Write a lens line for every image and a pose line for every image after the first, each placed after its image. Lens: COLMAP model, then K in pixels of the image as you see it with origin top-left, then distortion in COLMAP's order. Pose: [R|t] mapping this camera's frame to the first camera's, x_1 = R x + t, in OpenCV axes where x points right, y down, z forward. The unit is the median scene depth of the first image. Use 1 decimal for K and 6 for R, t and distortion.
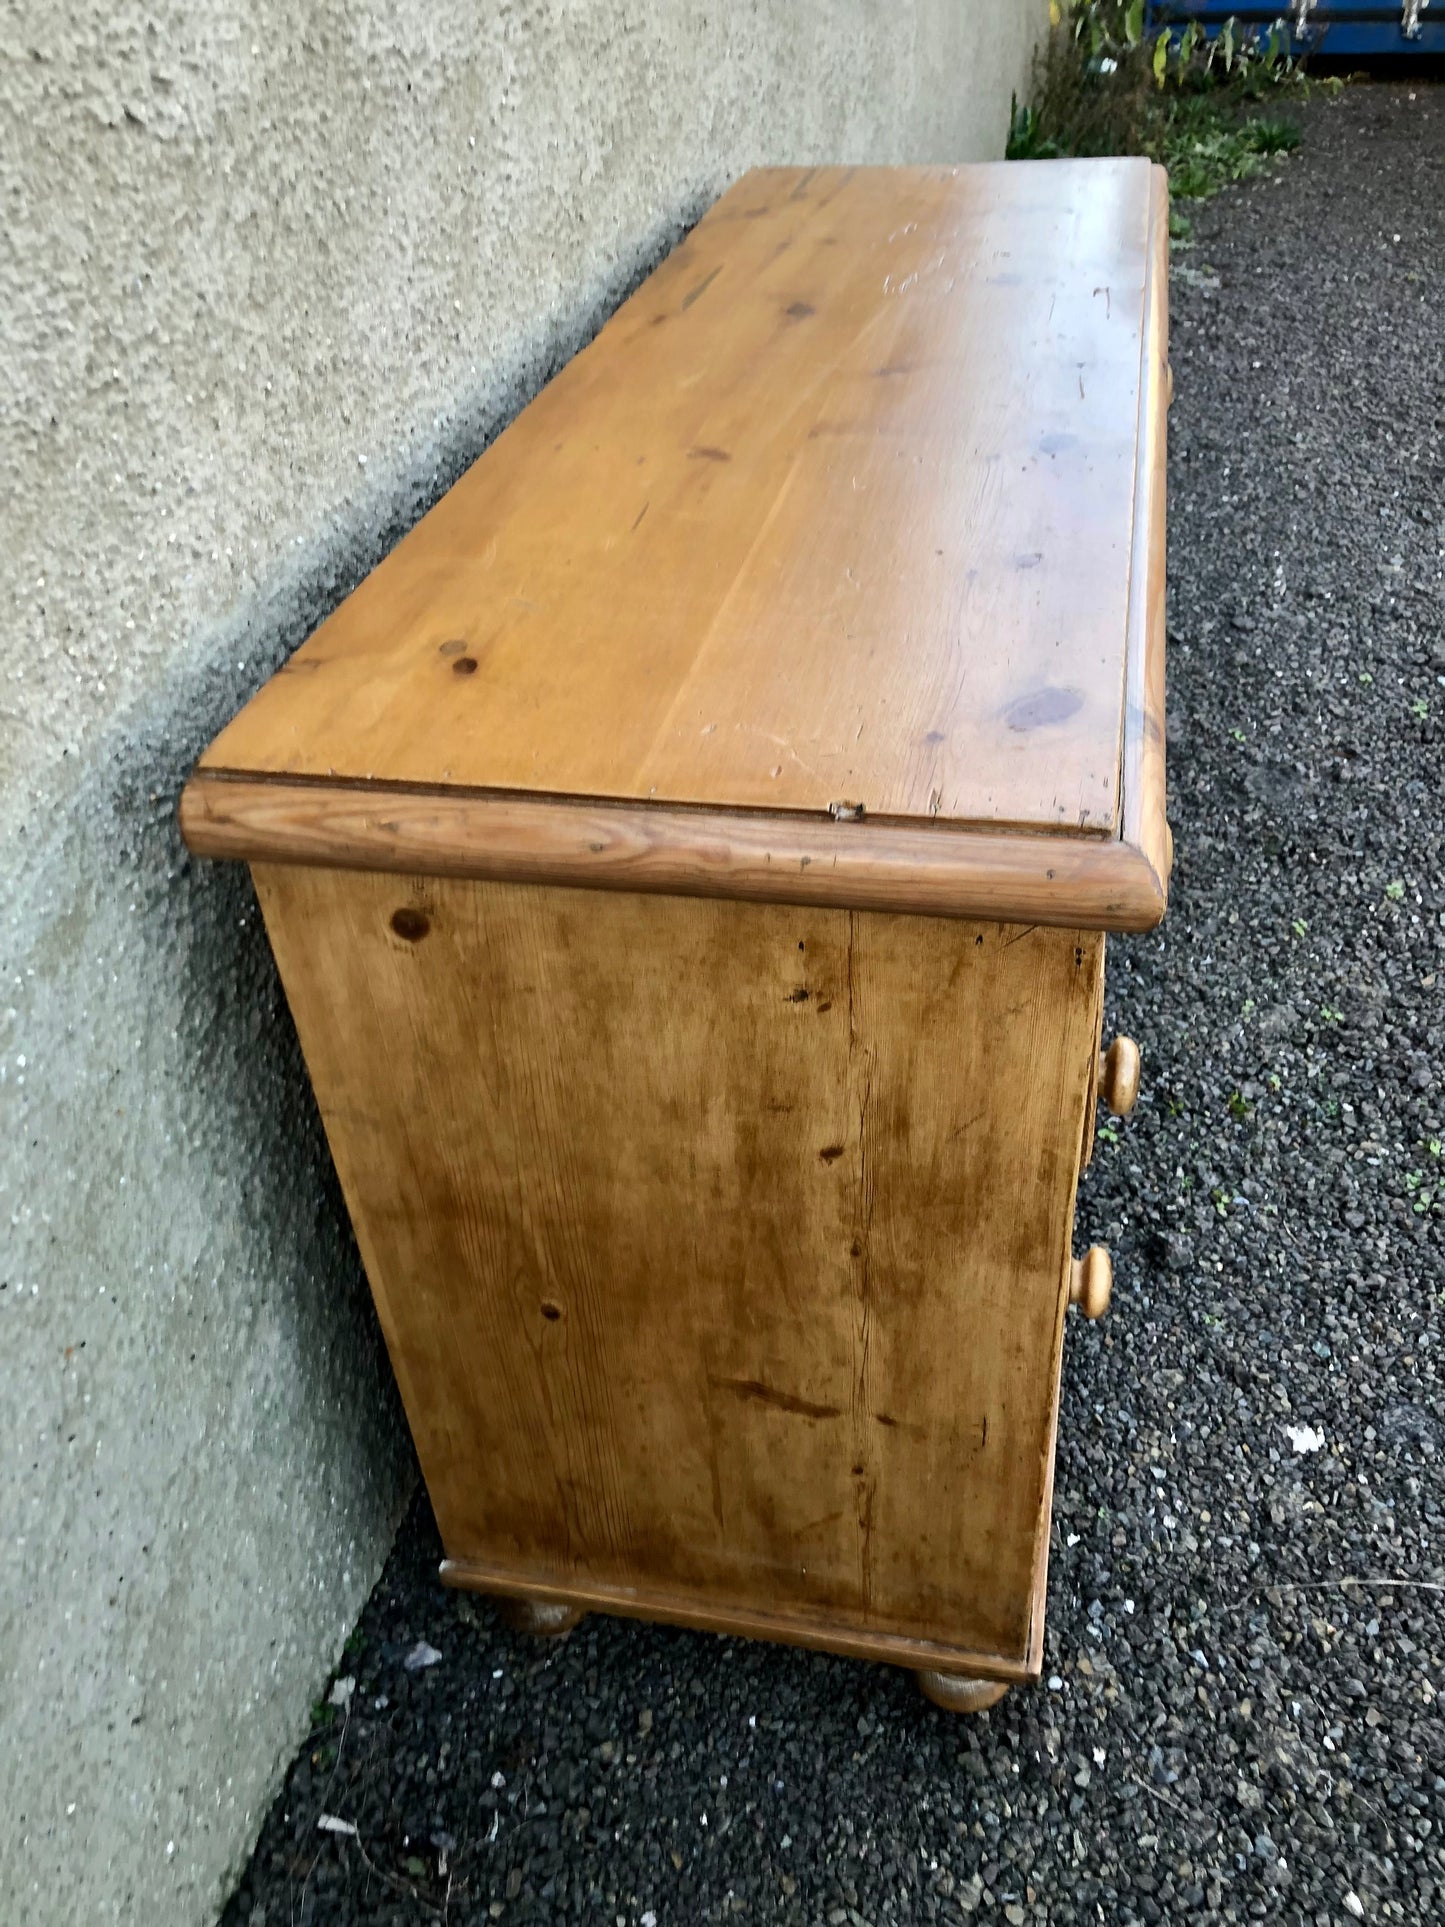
lens RADIAL K [[1599.8, 0, 760.7], [0, 1599.8, 925.3], [0, 0, 1]] dist [0.005952, 0.020807]
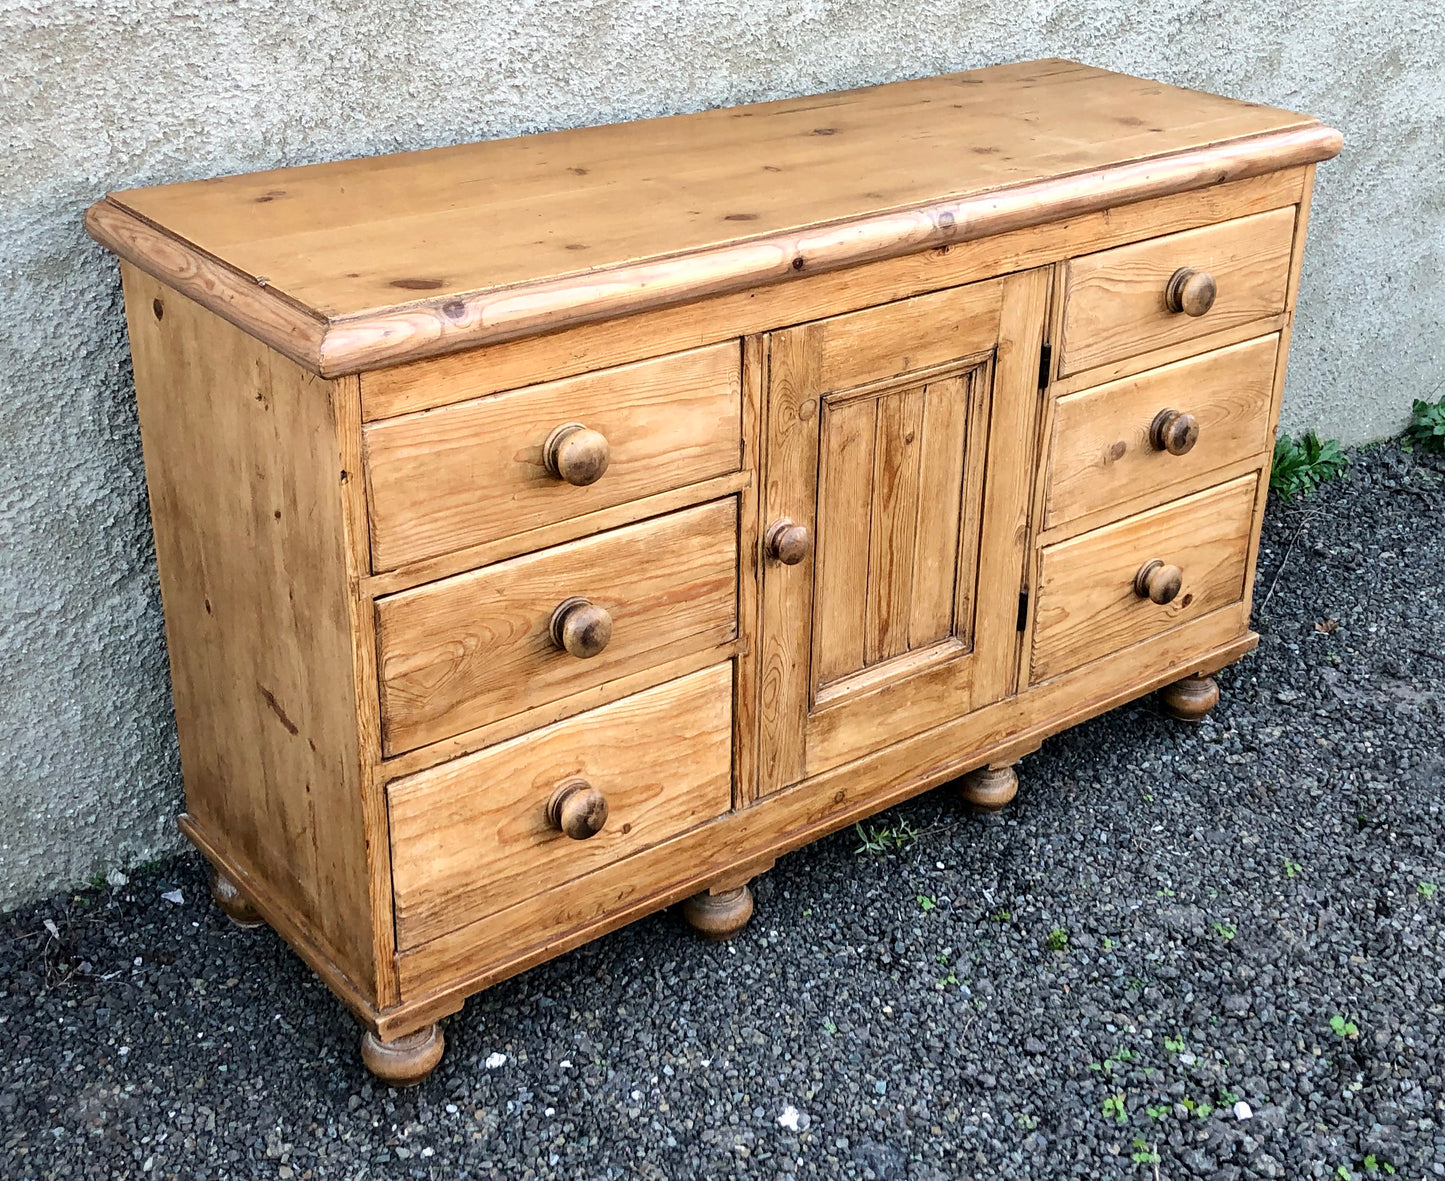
lens RADIAL K [[1938.0, 0, 801.1], [0, 1938.0, 555.2], [0, 0, 1]] dist [0.127887, -0.385635]
pose [[0.780397, 0.328275, -0.532180, 1.165052], [-0.426087, 0.902095, -0.068365, 0.068015], [0.457635, 0.280107, 0.843866, -0.335354]]
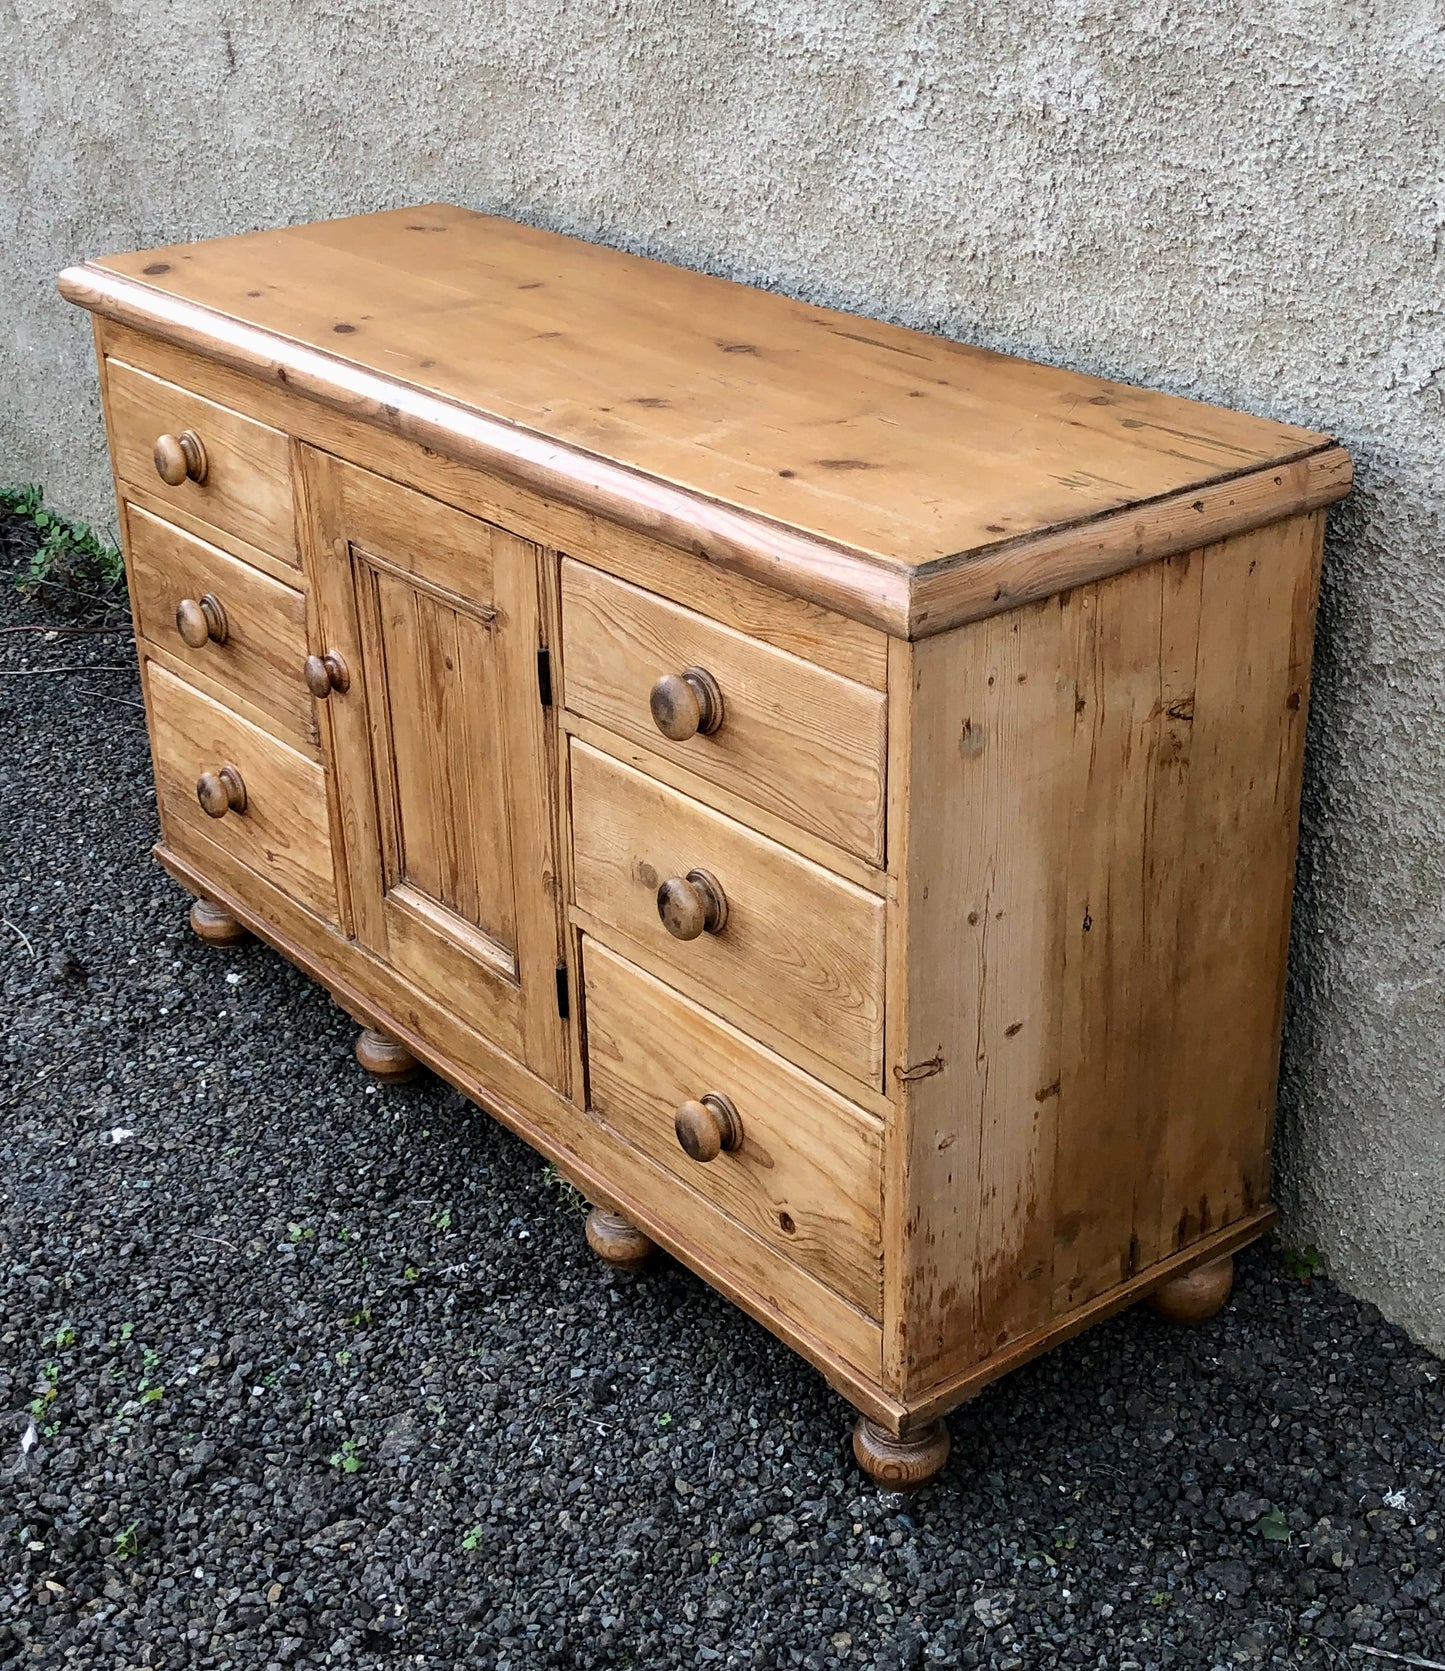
lens RADIAL K [[2364.2, 0, 715.2], [0, 2364.2, 765.8], [0, 0, 1]] dist [0.152922, -0.517625]
pose [[-0.650640, 0.365033, -0.665897, 1.390118], [-0.410687, 0.568443, 0.712888, -1.576092], [0.638752, 0.737308, -0.219937, 1.811794]]
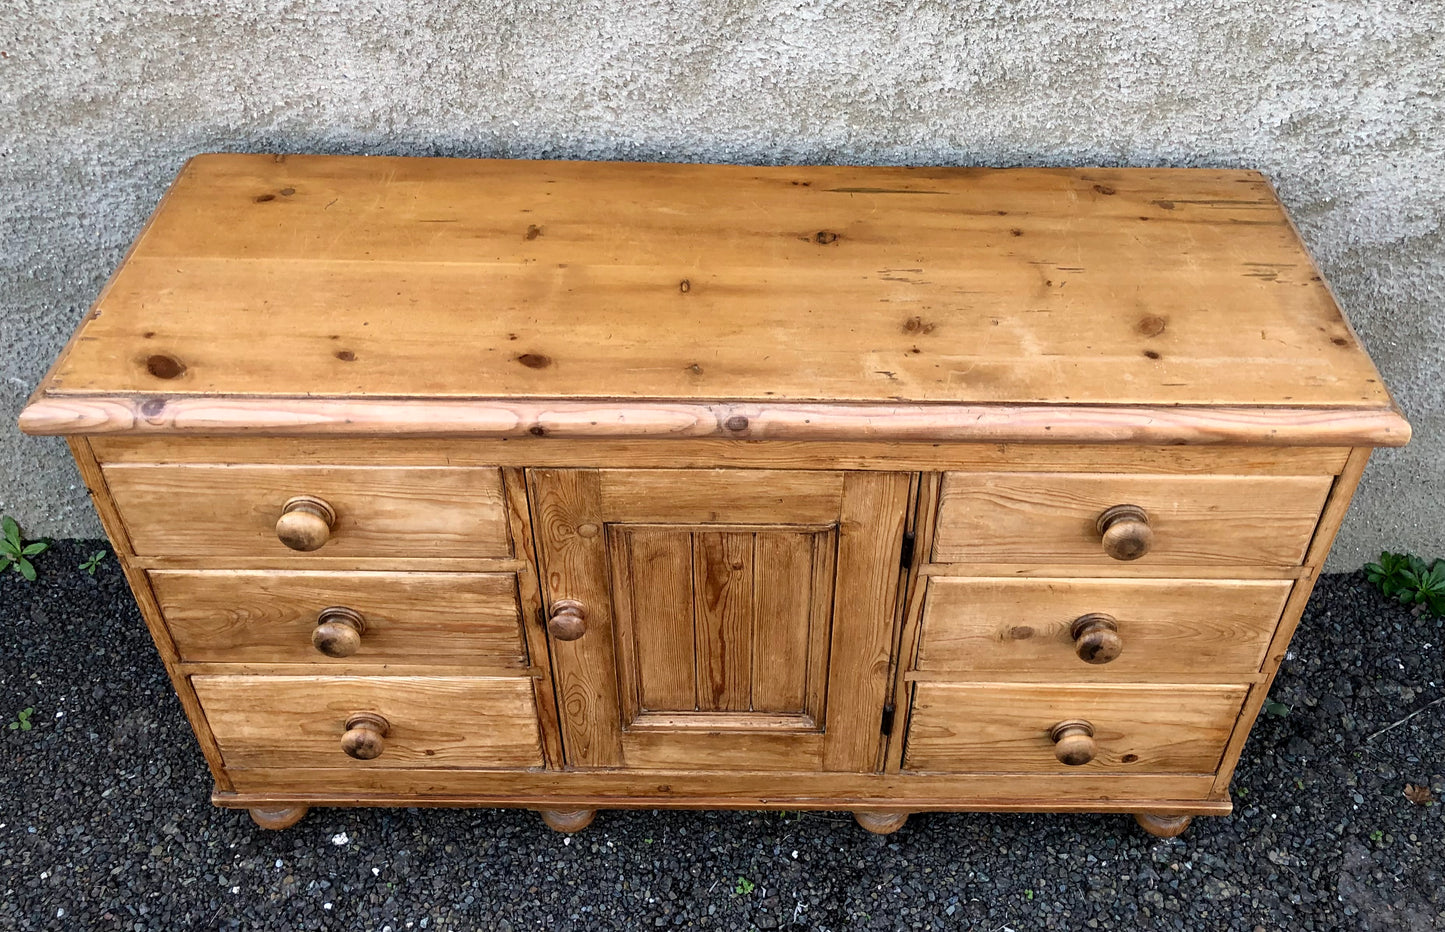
lens RADIAL K [[1303.0, 0, 764.9], [0, 1303.0, 358.0], [0, 0, 1]] dist [0.023827, -0.007884]
pose [[0.201906, 0.658918, -0.724611, 1.031251], [-0.607591, 0.664540, 0.434994, -0.895069], [0.768158, 0.352440, 0.534527, 0.480456]]
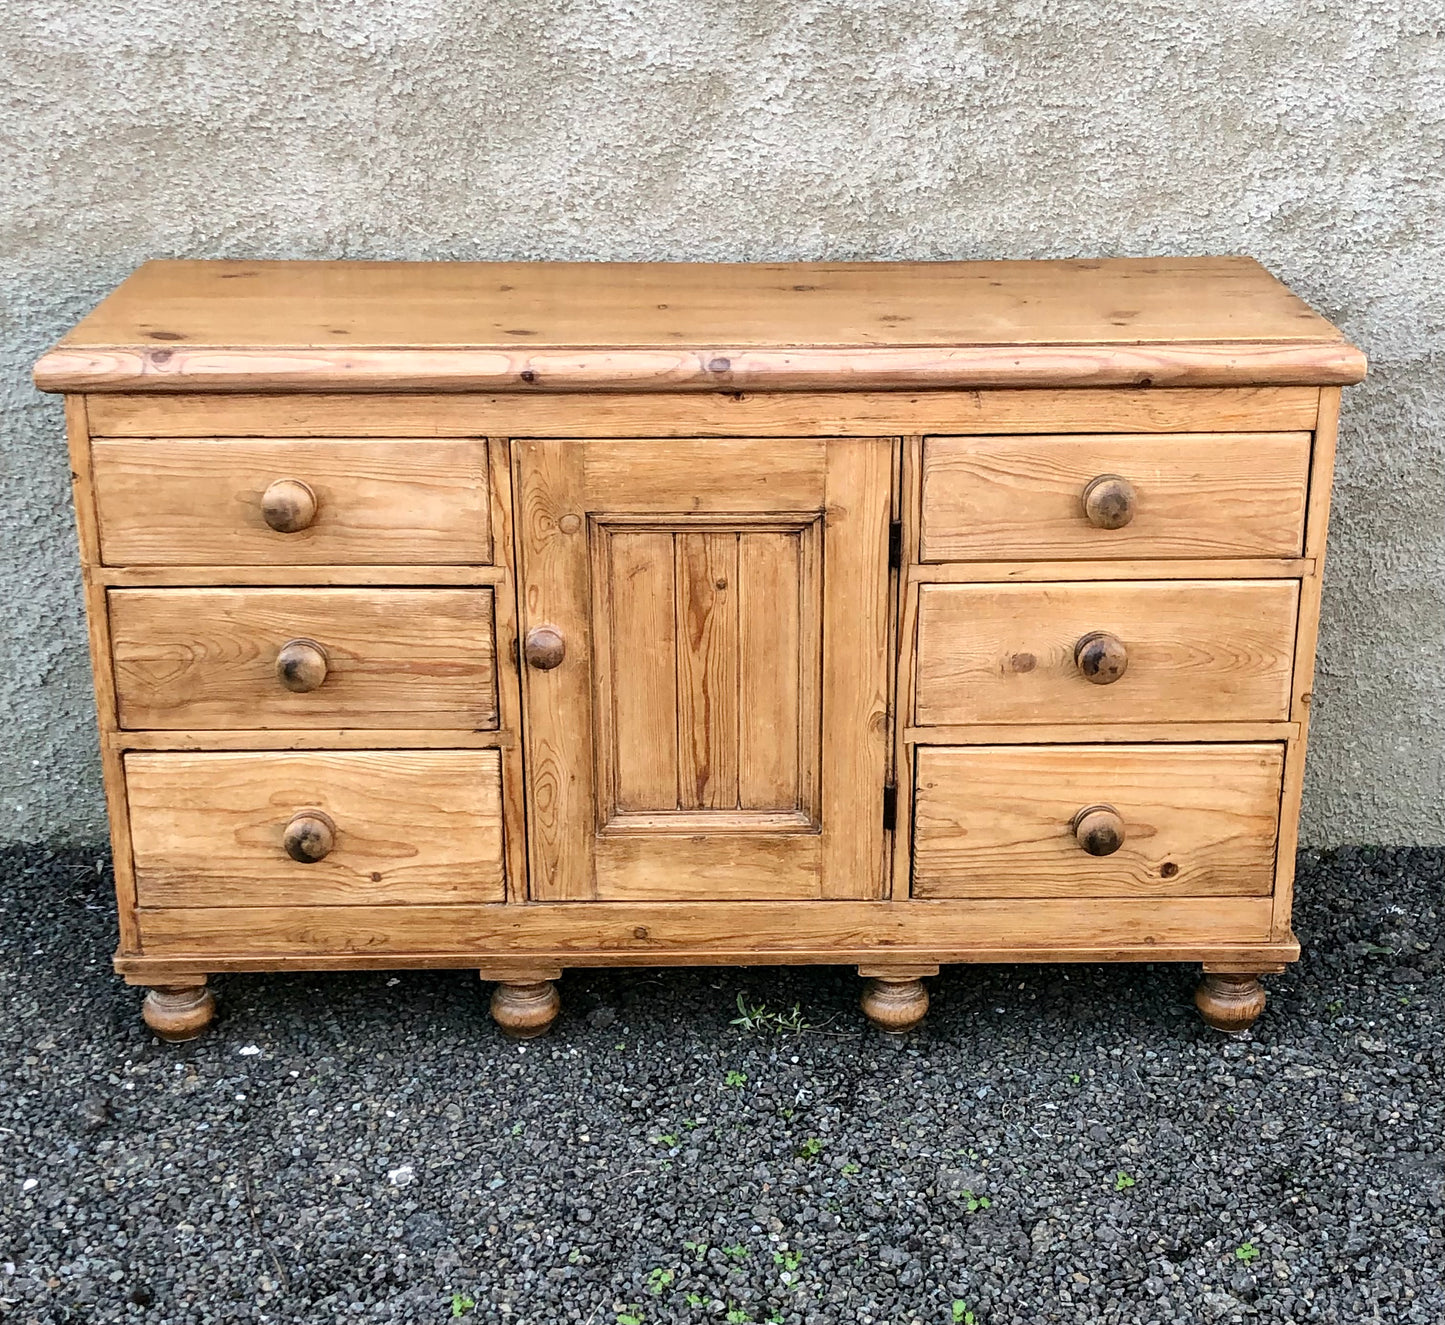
lens RADIAL K [[2364.6, 0, 746.9], [0, 2364.6, 709.4], [0, 0, 1]] dist [0.208819, -0.800303]
pose [[0.222790, 0.396197, -0.890726, 2.264375], [-0.591516, 0.781213, 0.199535, -0.559703], [0.774902, 0.482424, 0.408404, 0.378035]]
